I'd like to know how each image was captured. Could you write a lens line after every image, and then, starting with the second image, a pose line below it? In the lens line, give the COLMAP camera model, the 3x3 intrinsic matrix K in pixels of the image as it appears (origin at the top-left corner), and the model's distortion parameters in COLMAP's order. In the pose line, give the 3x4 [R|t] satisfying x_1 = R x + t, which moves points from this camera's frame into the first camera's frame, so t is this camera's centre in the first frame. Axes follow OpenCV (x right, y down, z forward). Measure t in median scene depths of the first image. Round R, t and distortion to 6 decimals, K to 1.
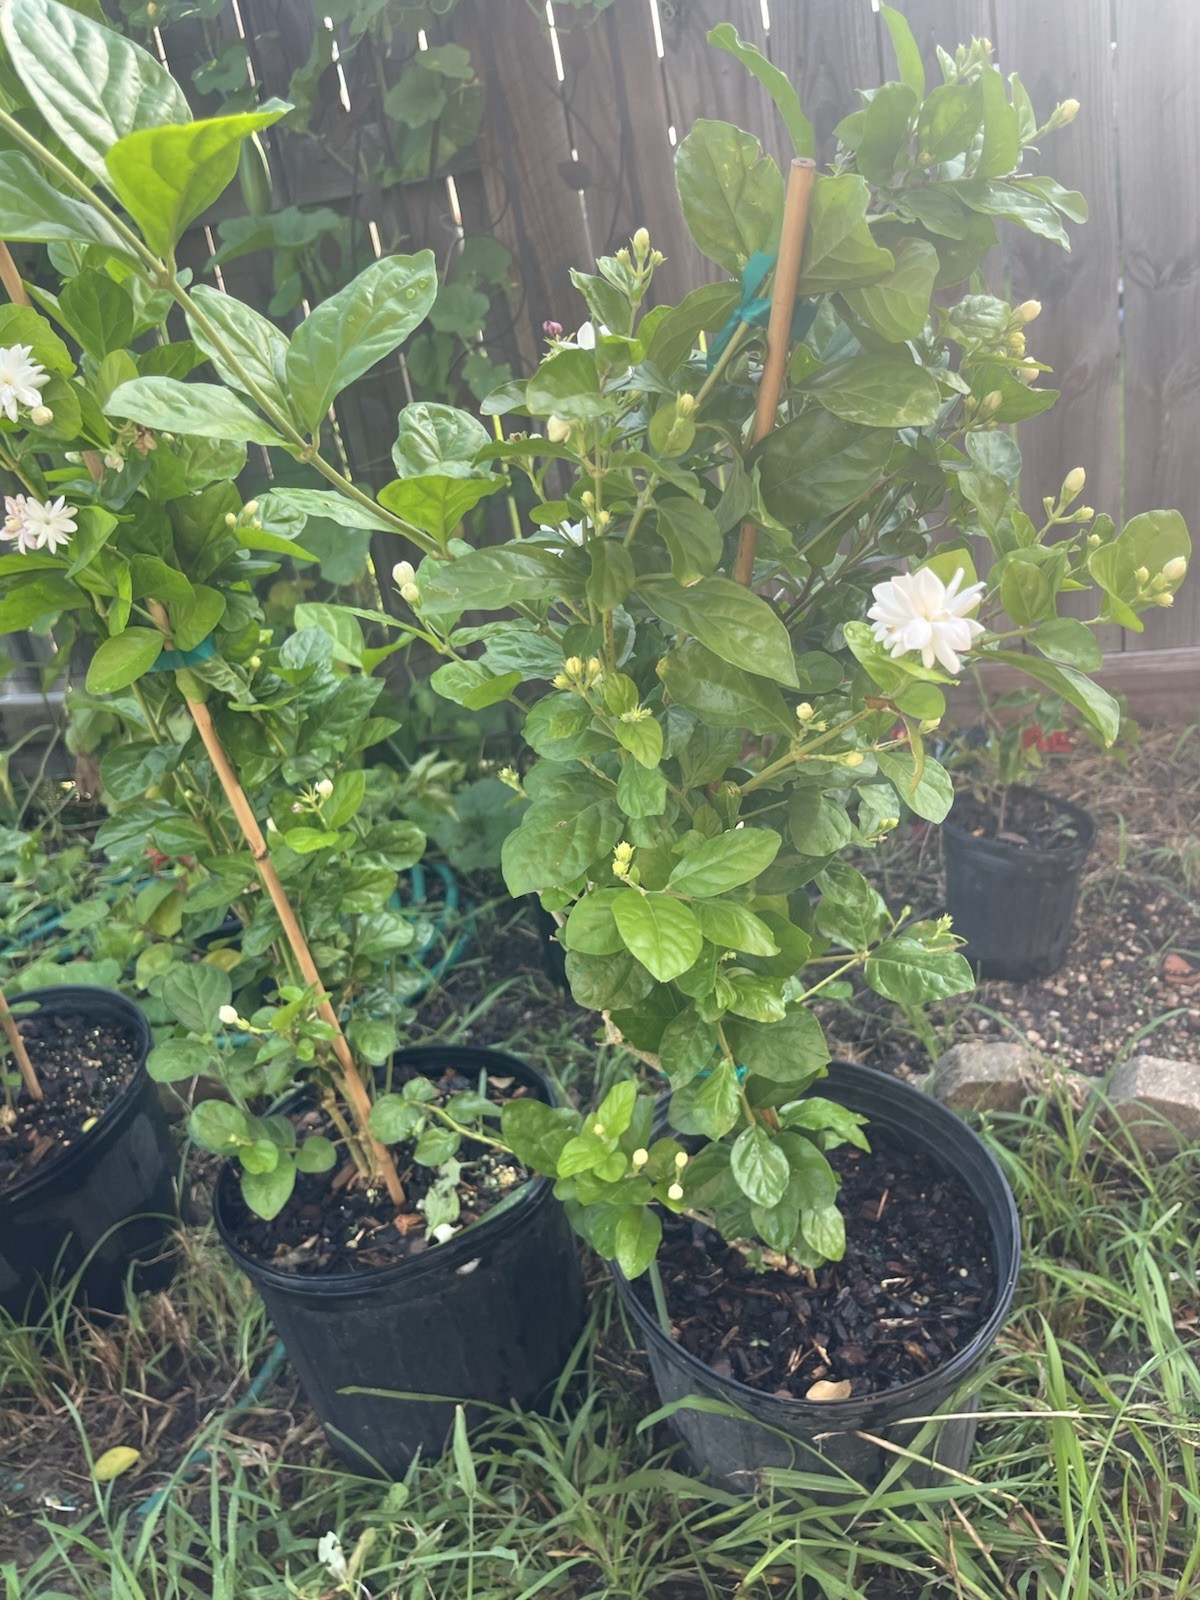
lens RADIAL K [[1245.2, 0, 615.6], [0, 1245.2, 796.3], [0, 0, 1]] dist [0.044388, -0.121210]
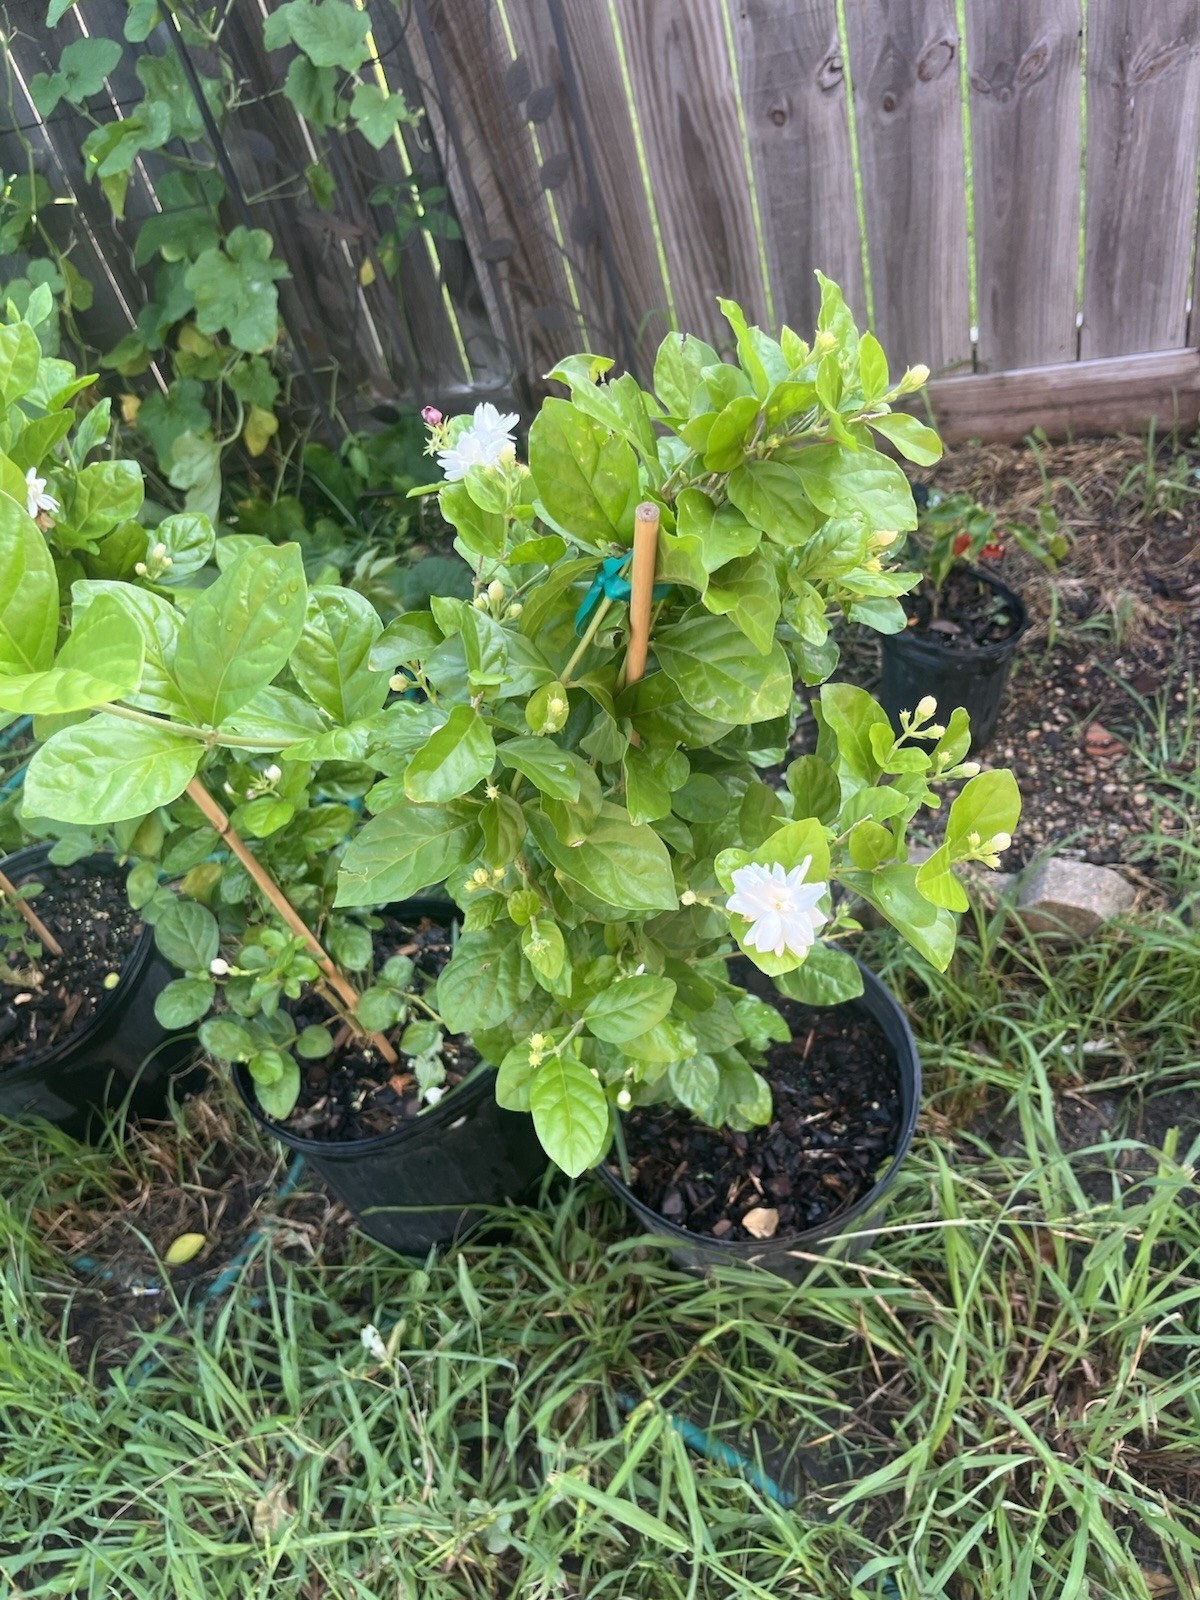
lens RADIAL K [[1252.4, 0, 600.0], [0, 1252.4, 800.0], [0, 0, 1]] dist [-0.017340, -0.013363]
pose [[0.997269, -0.073559, -0.006540, 0.039255], [0.071697, 0.943175, 0.324468, -0.239785], [-0.017699, -0.324051, 0.945874, -0.015173]]
